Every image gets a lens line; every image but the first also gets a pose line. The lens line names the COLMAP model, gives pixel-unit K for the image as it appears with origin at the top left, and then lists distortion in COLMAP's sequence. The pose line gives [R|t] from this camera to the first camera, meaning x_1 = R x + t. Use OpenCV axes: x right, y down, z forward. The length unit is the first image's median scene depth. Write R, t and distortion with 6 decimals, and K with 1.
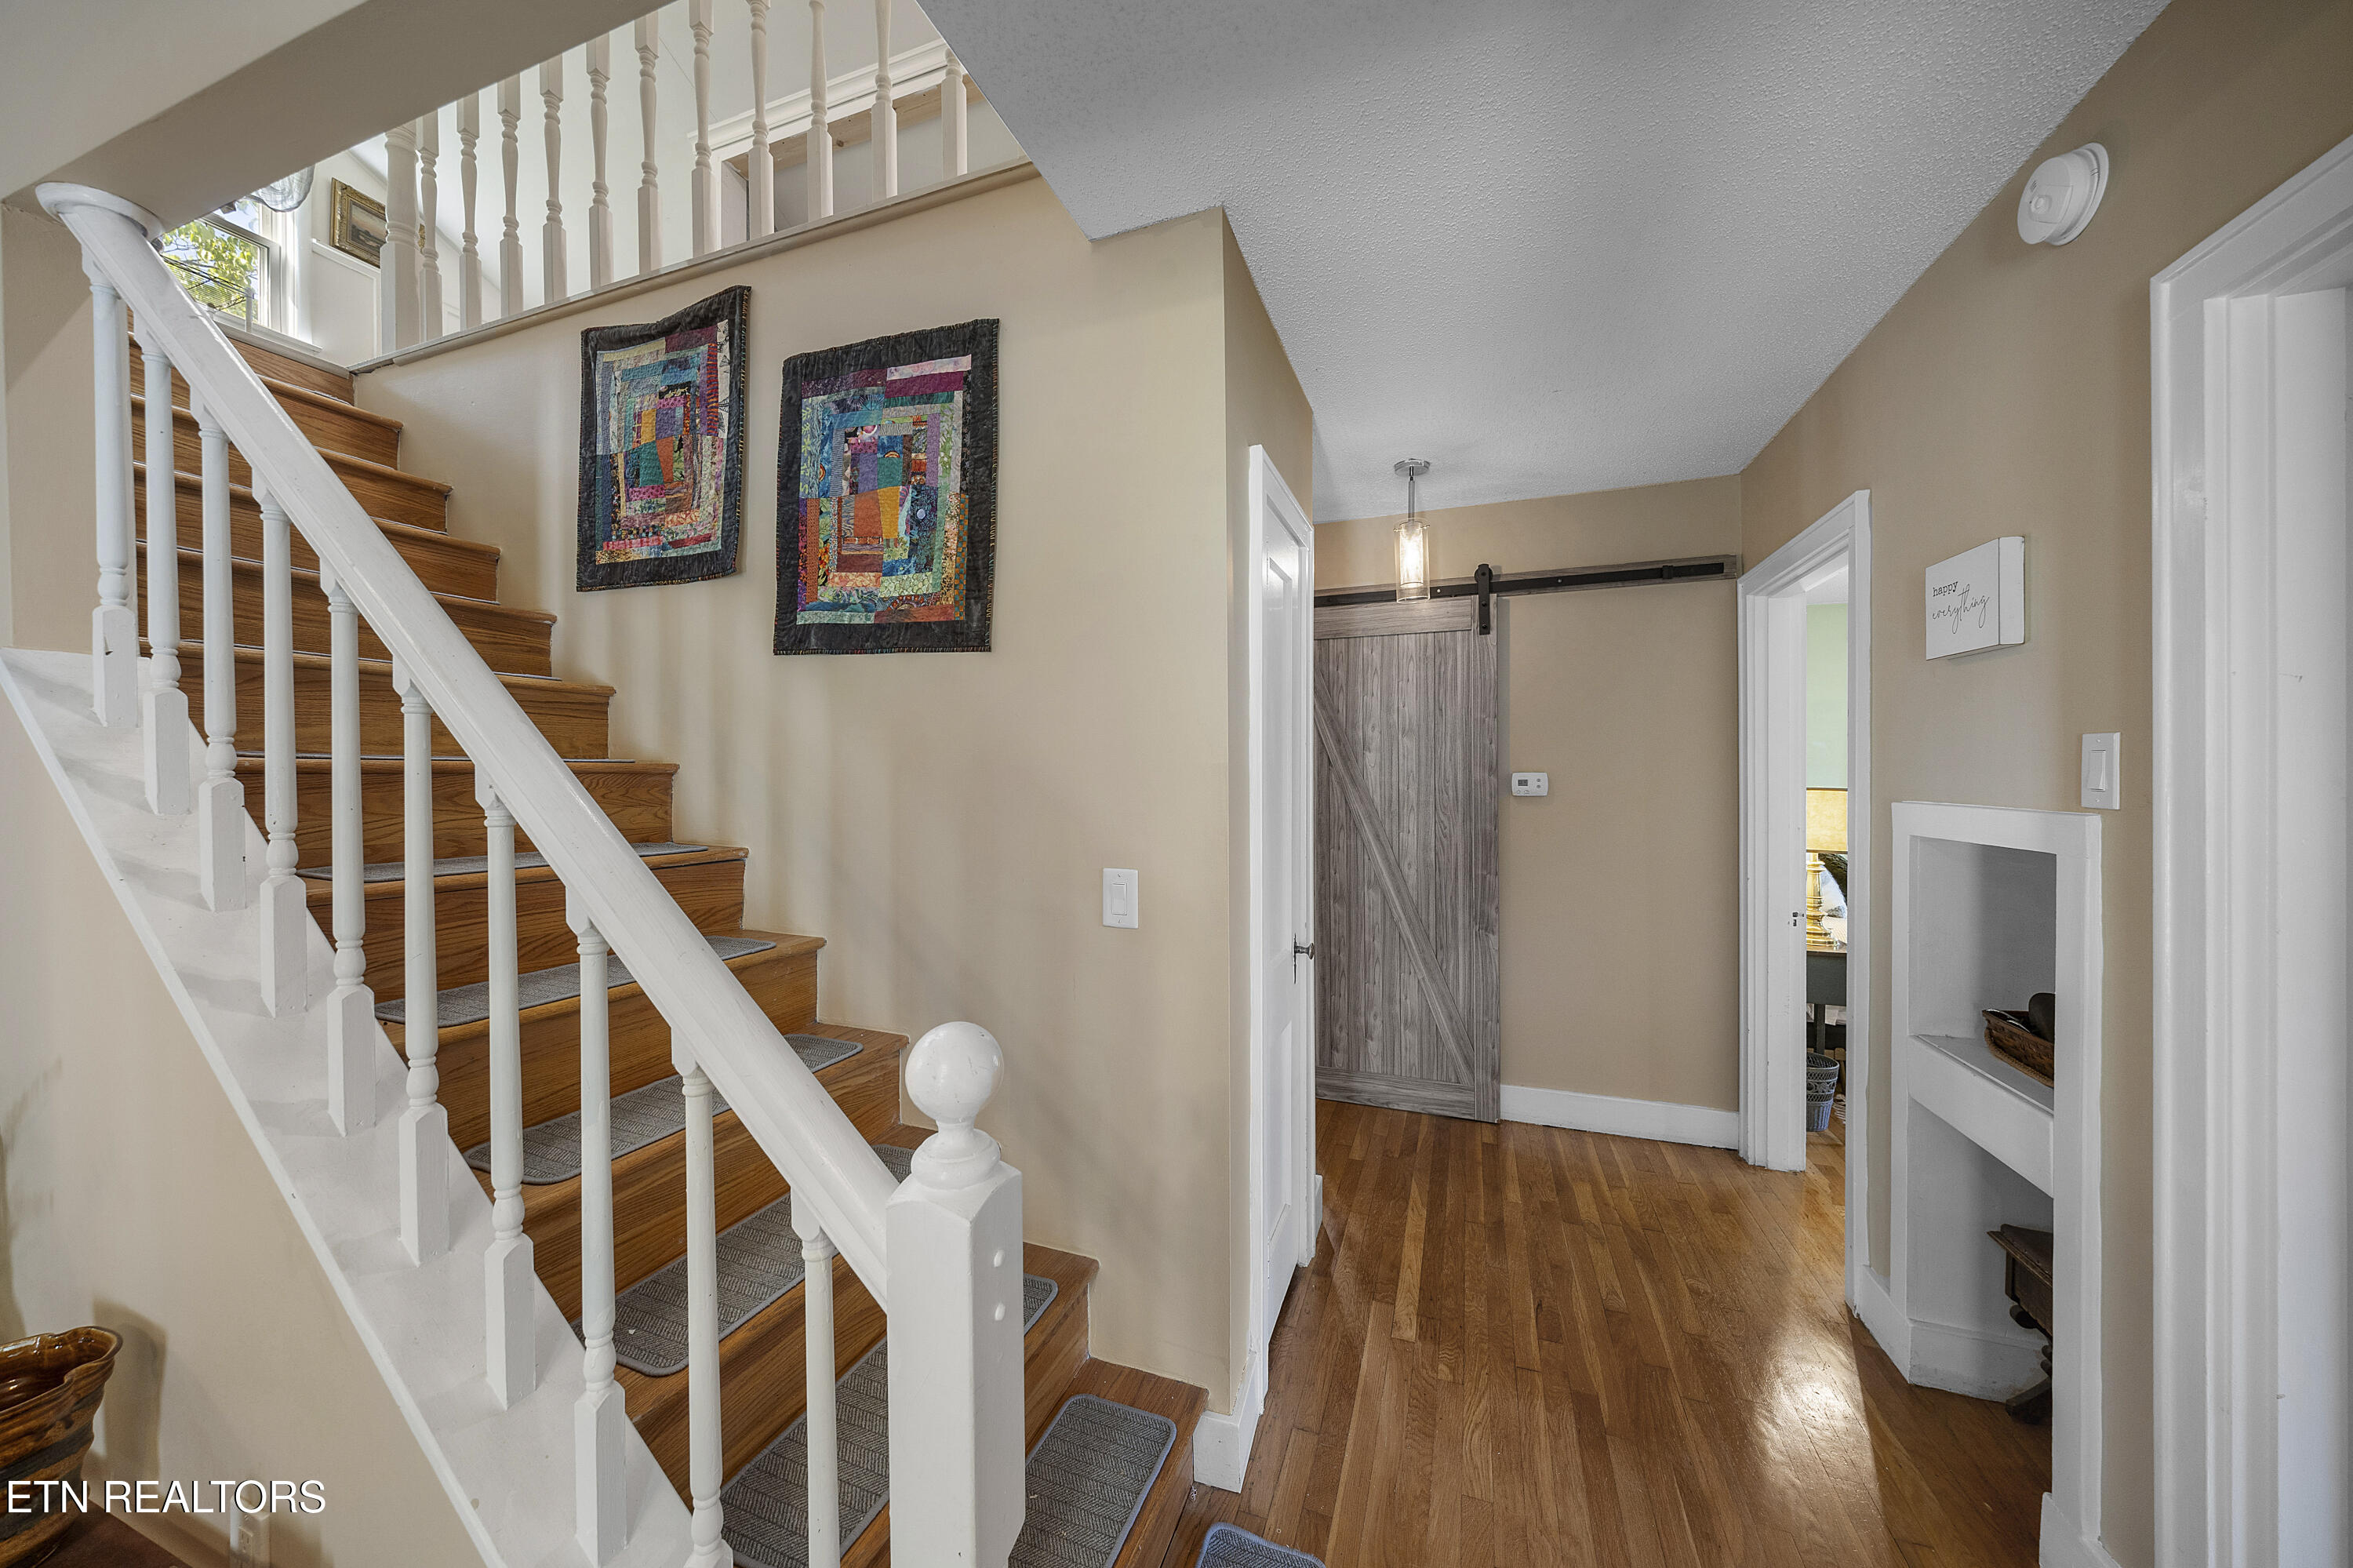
lens RADIAL K [[821.2, 0, 1176.8], [0, 821.2, 791.1], [0, 0, 1]] dist [0.000320, 0.000002]
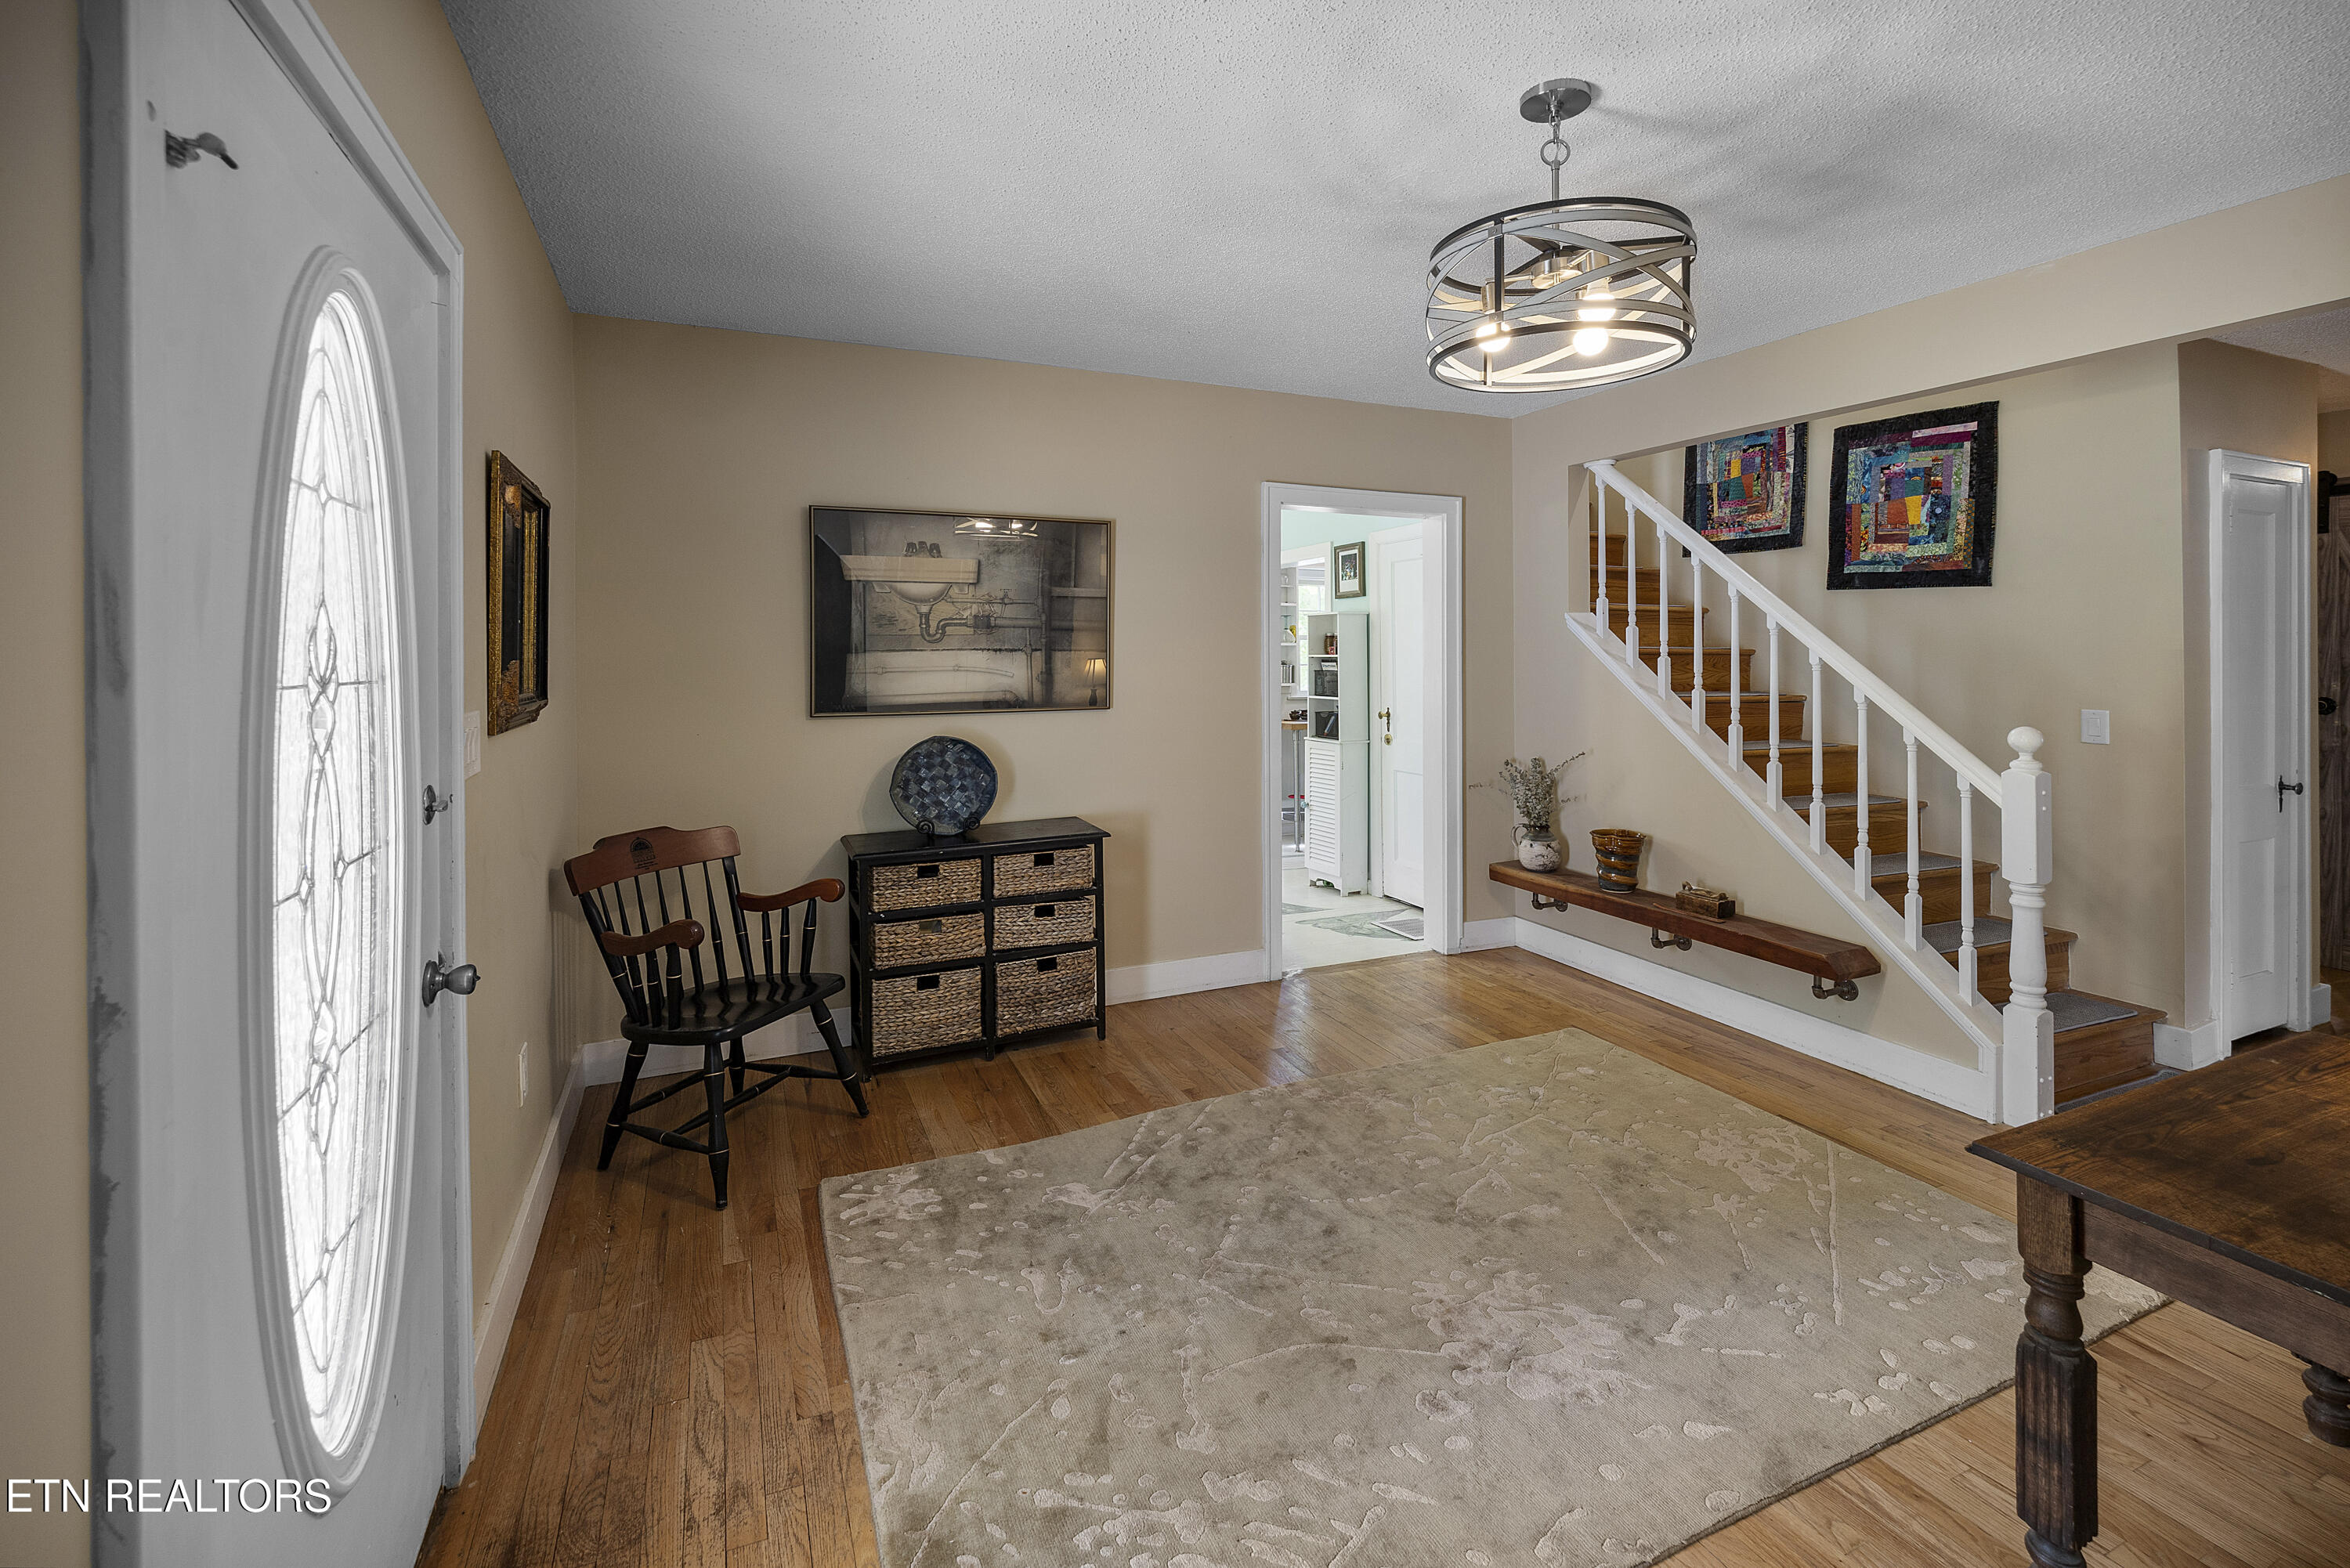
lens RADIAL K [[938.5, 0, 1125.5], [0, 938.5, 652.8], [0, 0, 1]] dist [-0.004245, -0.001313]
pose [[0.640113, 0.000106, -0.768281, 0.117196], [-0.016795, 0.999763, -0.013855, 0.031447], [0.768097, 0.021772, 0.639963, -1.603998]]
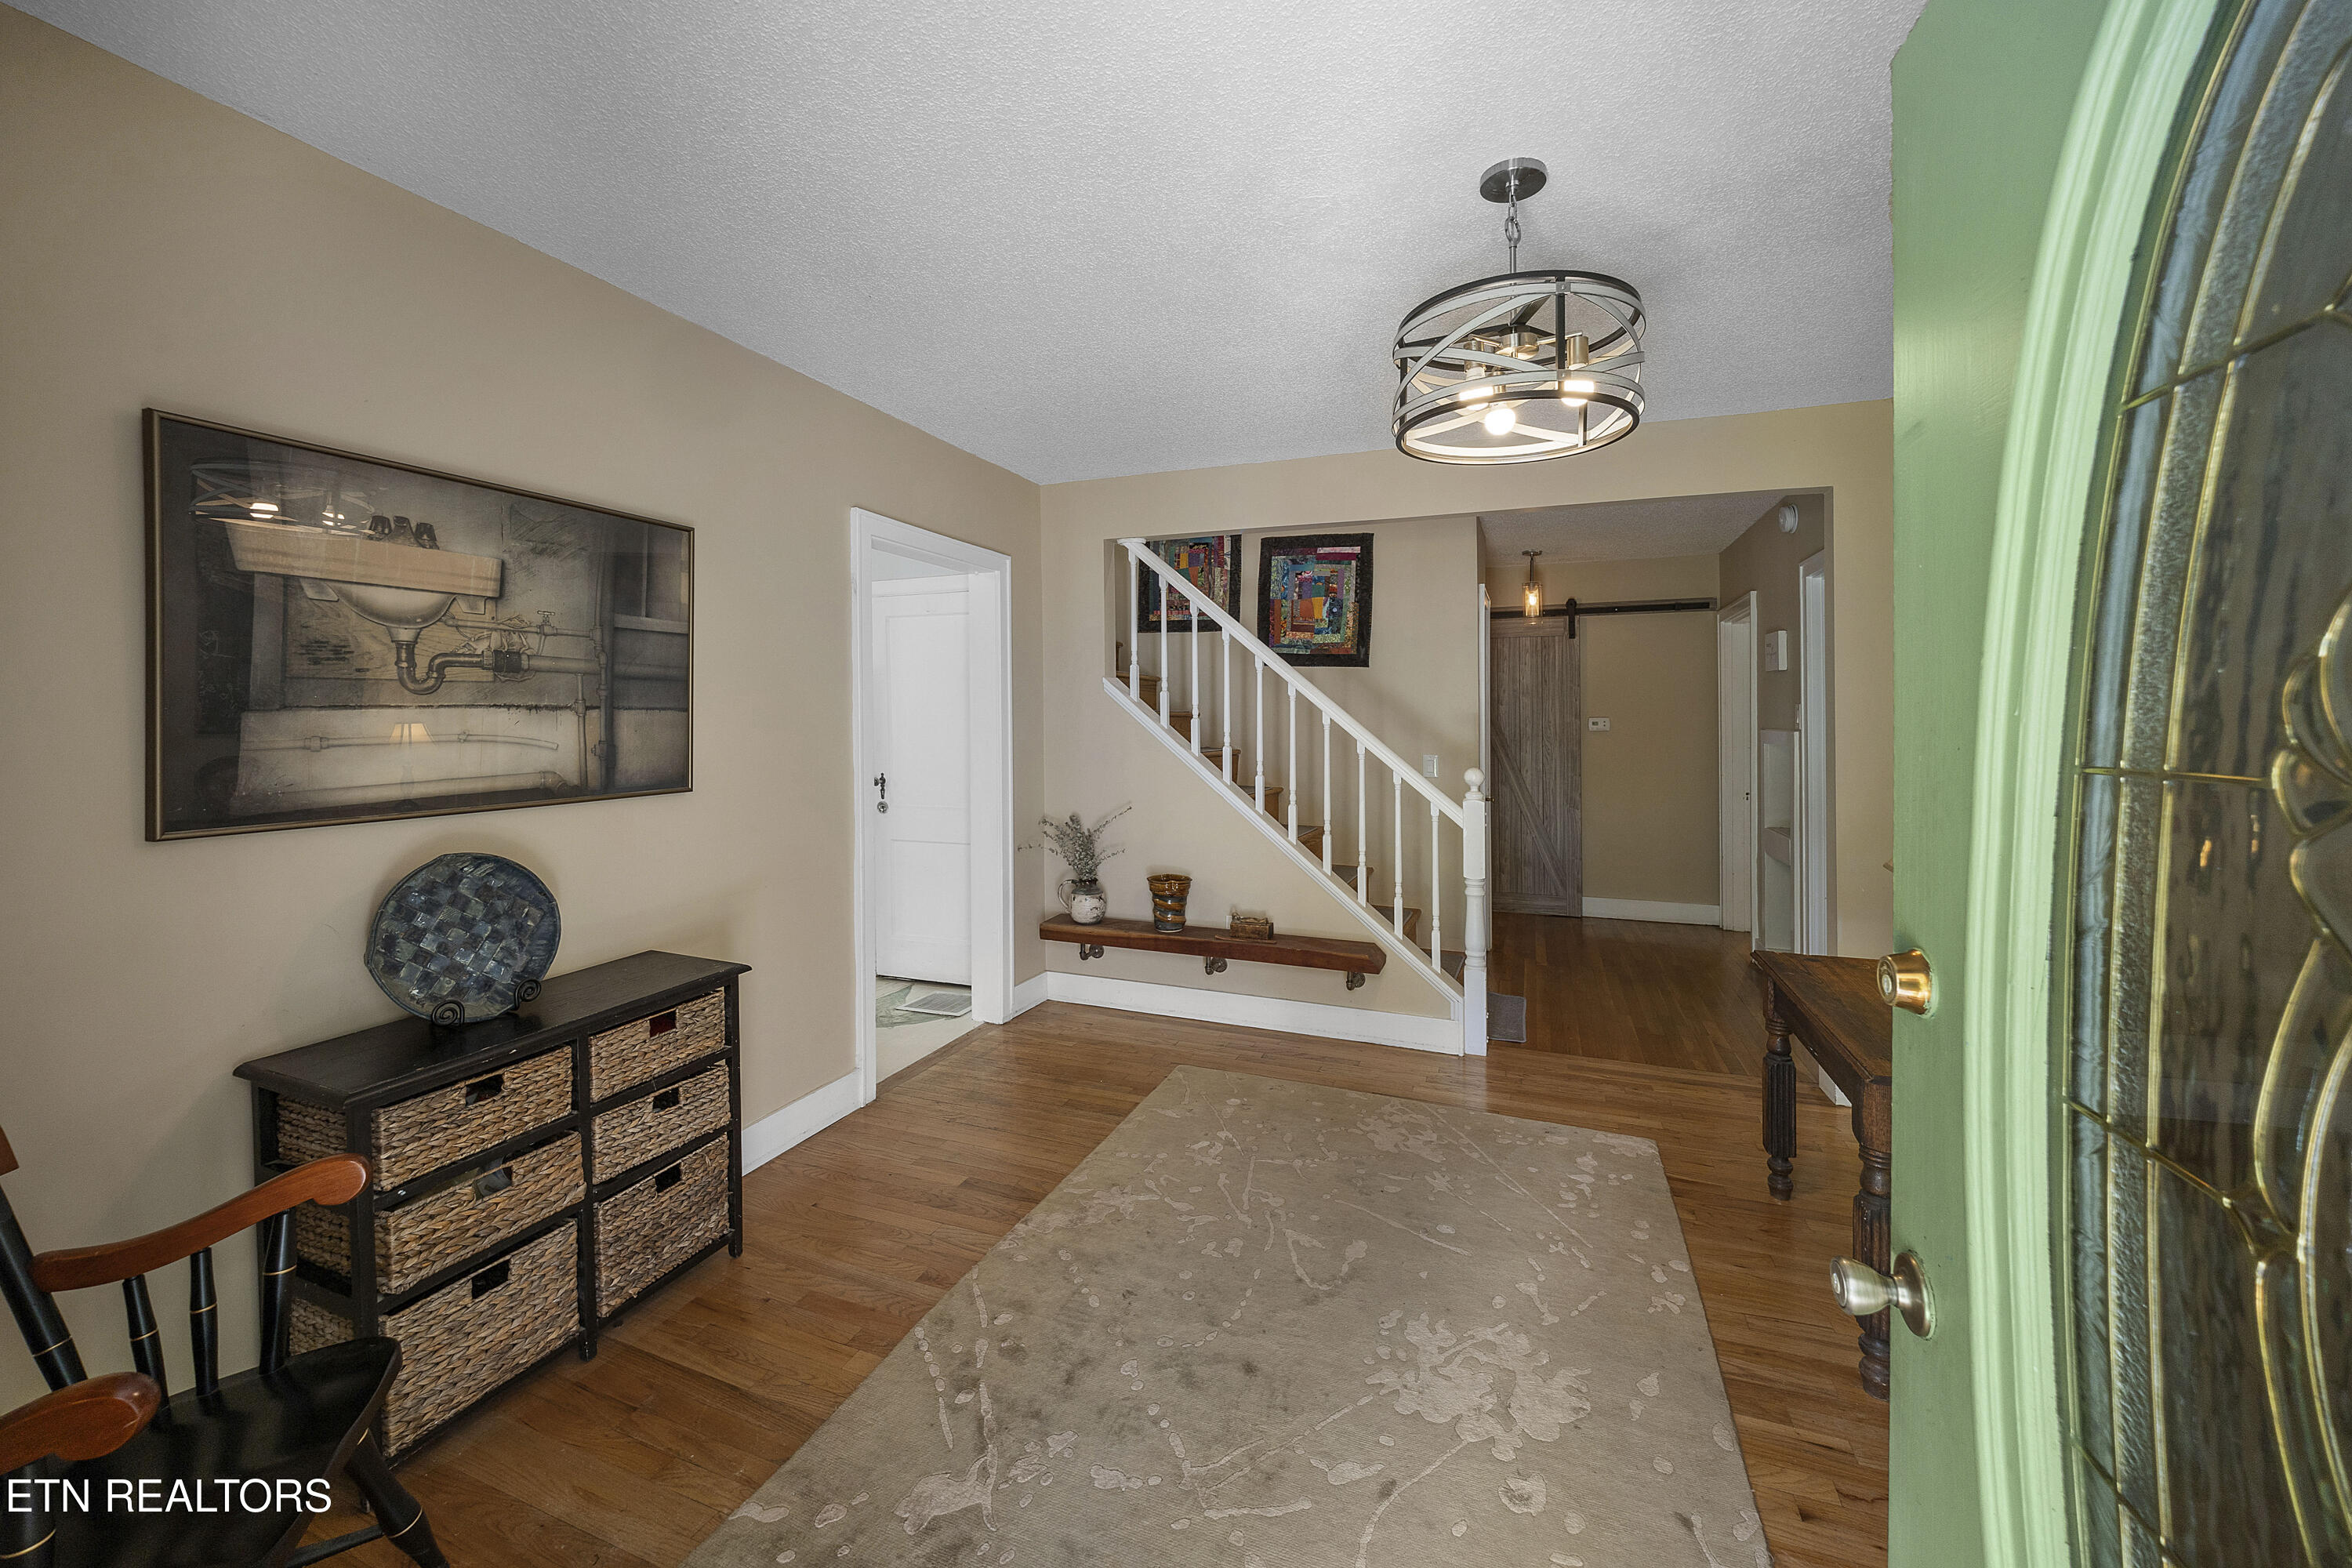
lens RADIAL K [[913.8, 0, 1098.6], [0, 913.8, 722.1], [0, 0, 1]] dist [-0.013980, -0.001417]
pose [[0.994820, 0.004450, -0.101550, -0.698878], [-0.005946, 0.999878, -0.014434, 0.034961], [0.101473, 0.014964, 0.994726, -1.667156]]
